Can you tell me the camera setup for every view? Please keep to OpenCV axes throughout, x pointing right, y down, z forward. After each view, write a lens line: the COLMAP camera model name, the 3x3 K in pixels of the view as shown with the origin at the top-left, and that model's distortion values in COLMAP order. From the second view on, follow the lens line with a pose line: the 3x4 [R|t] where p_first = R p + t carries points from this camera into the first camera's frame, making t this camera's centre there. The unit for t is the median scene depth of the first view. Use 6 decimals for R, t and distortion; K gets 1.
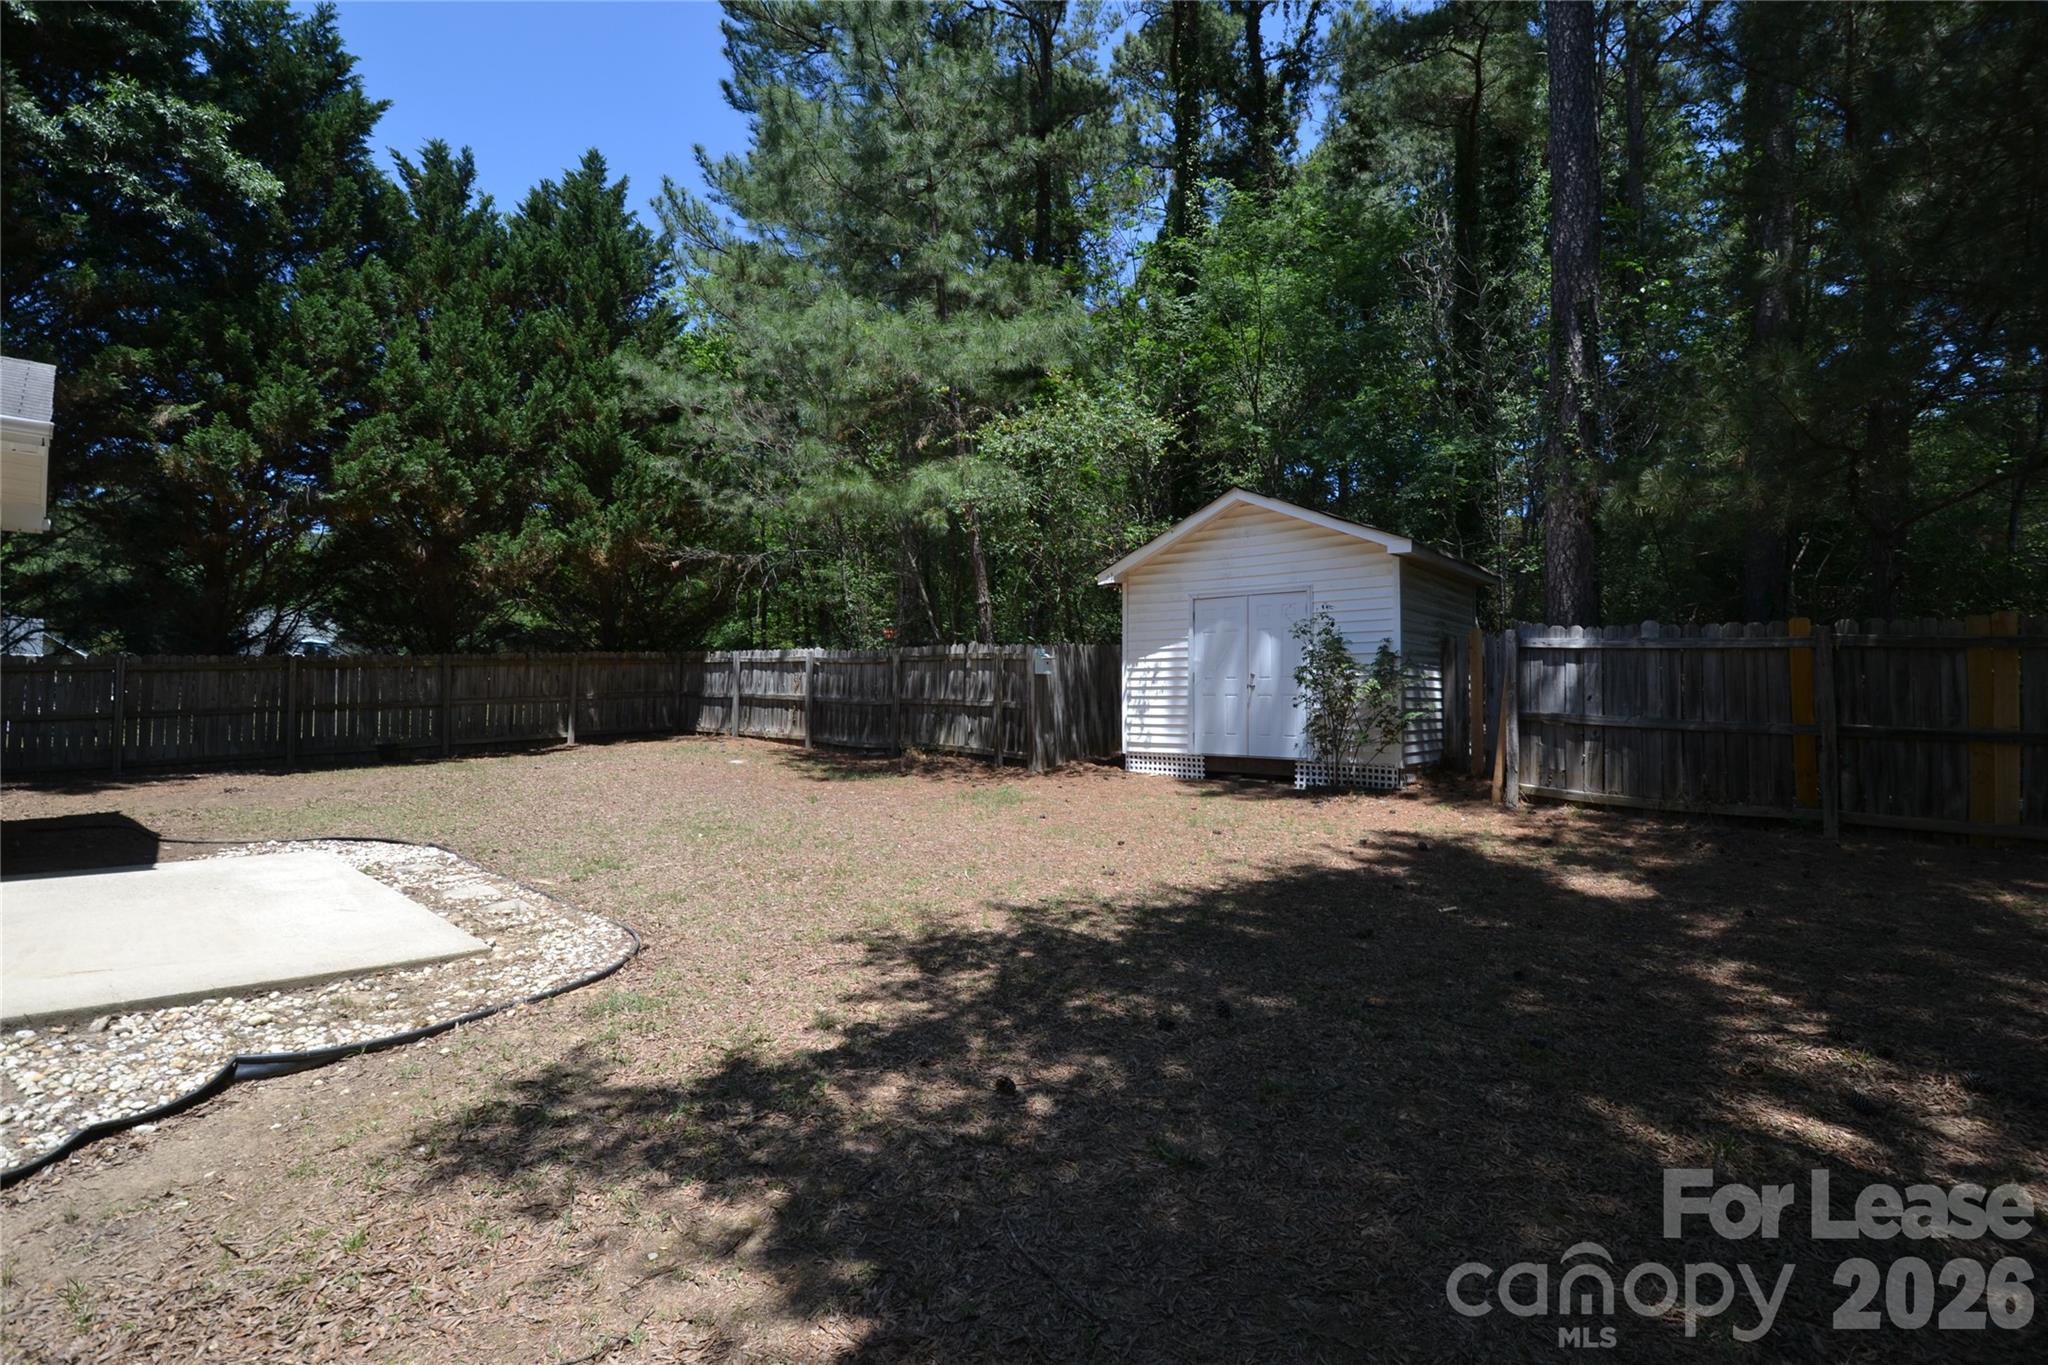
lens RADIAL K [[912.0, 0, 1024.1], [0, 912.0, 670.1], [0, 0, 1]] dist [0.023553, -0.026892]
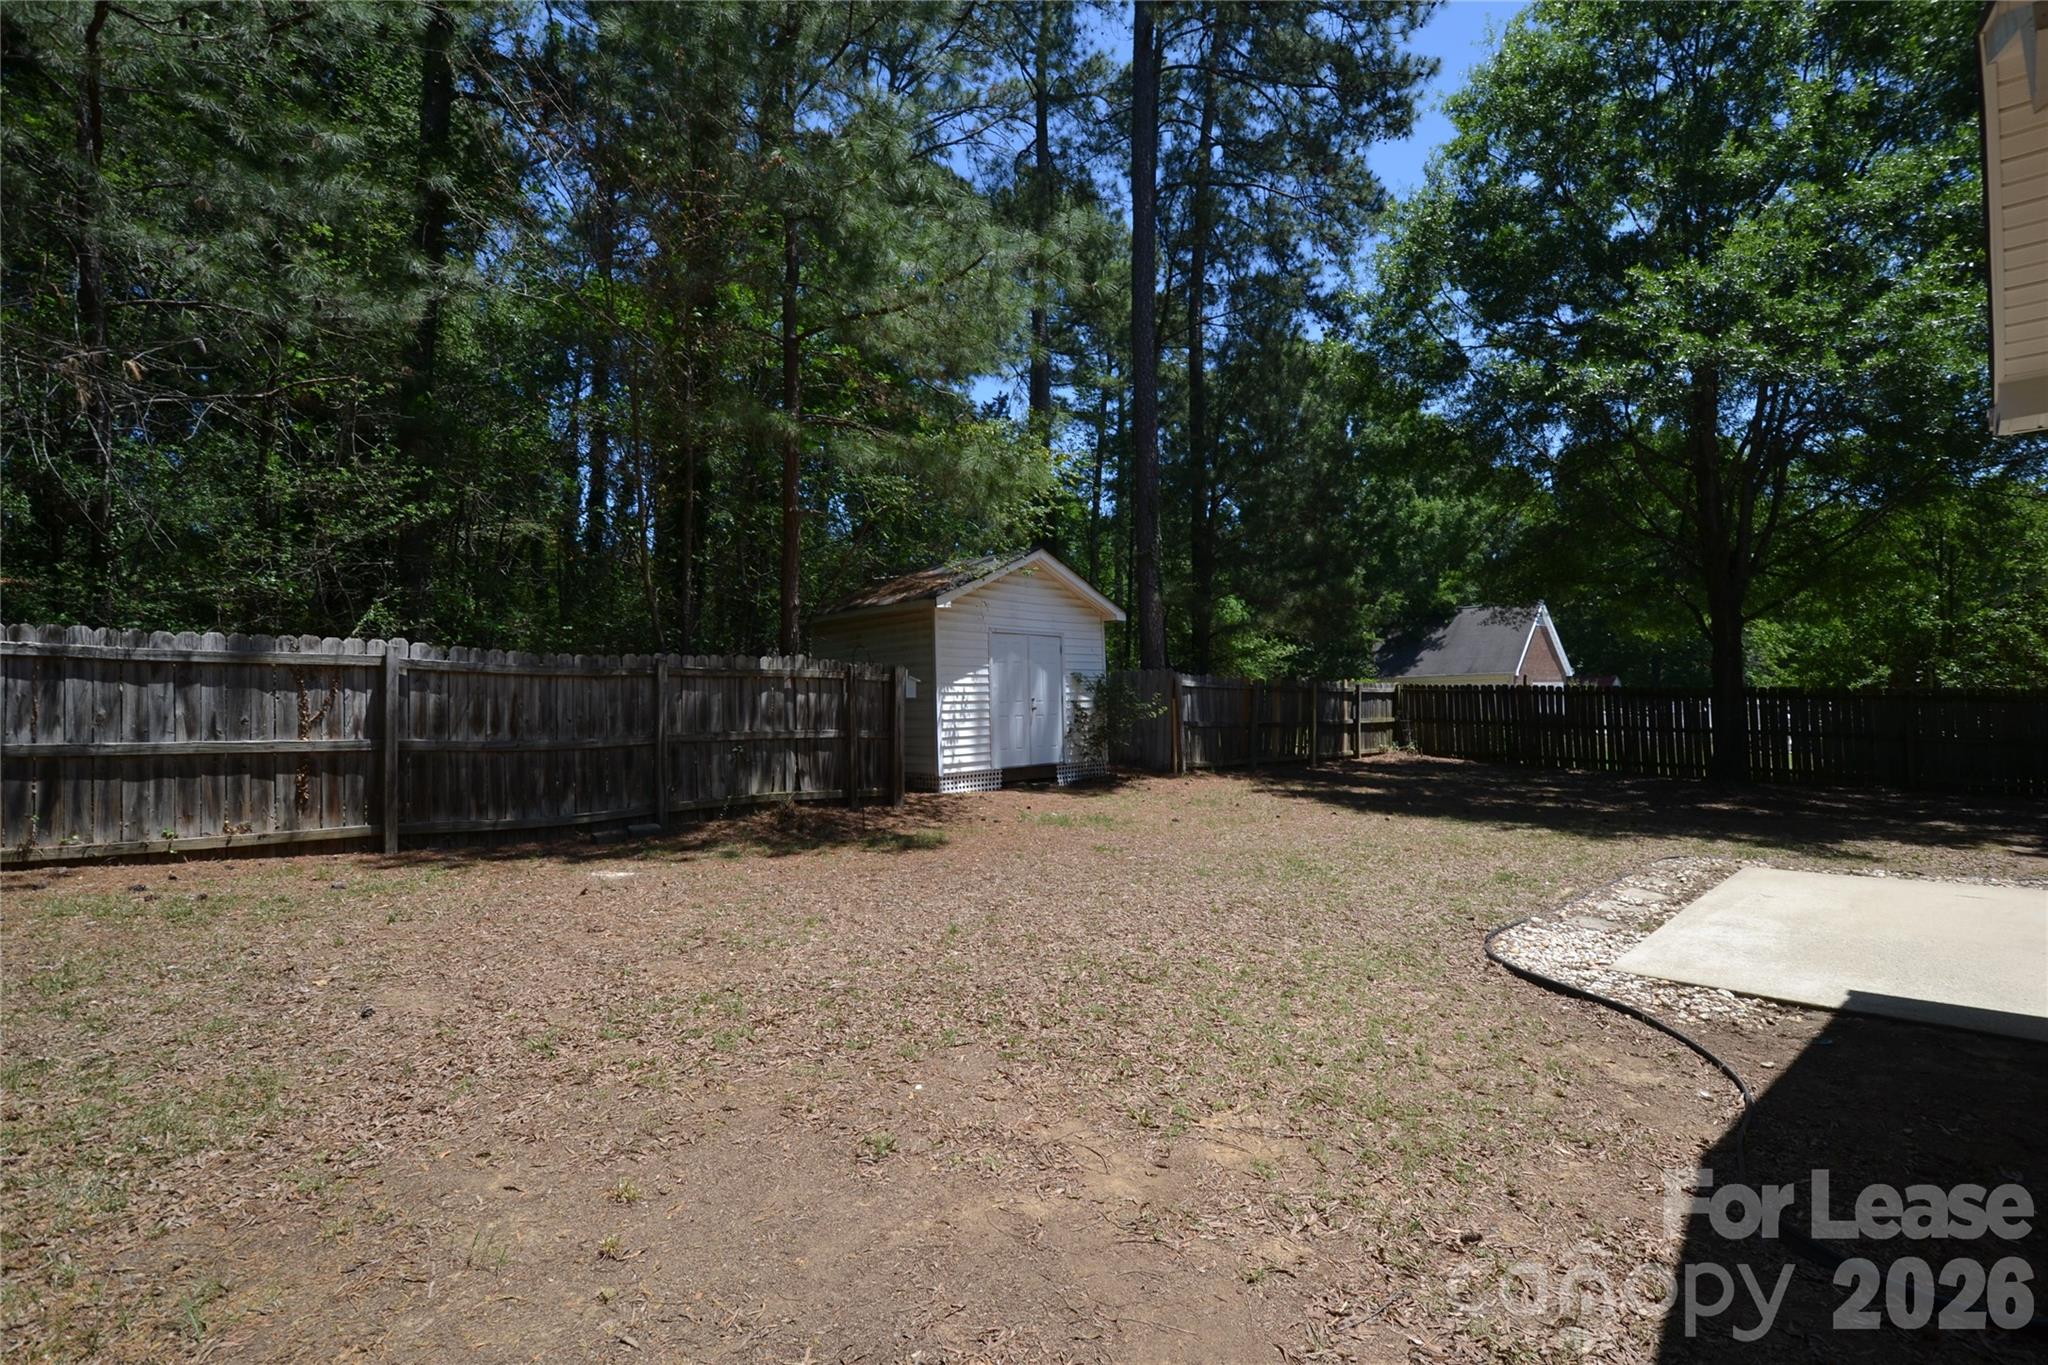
lens RADIAL K [[912.0, 0, 1024.1], [0, 912.0, 670.1], [0, 0, 1]] dist [0.023553, -0.026892]
pose [[0.058548, 0.036325, 0.997623, -0.894761], [-0.002886, 0.999340, -0.036218, 0.009864], [-0.998280, -0.000759, 0.058614, 0.848133]]
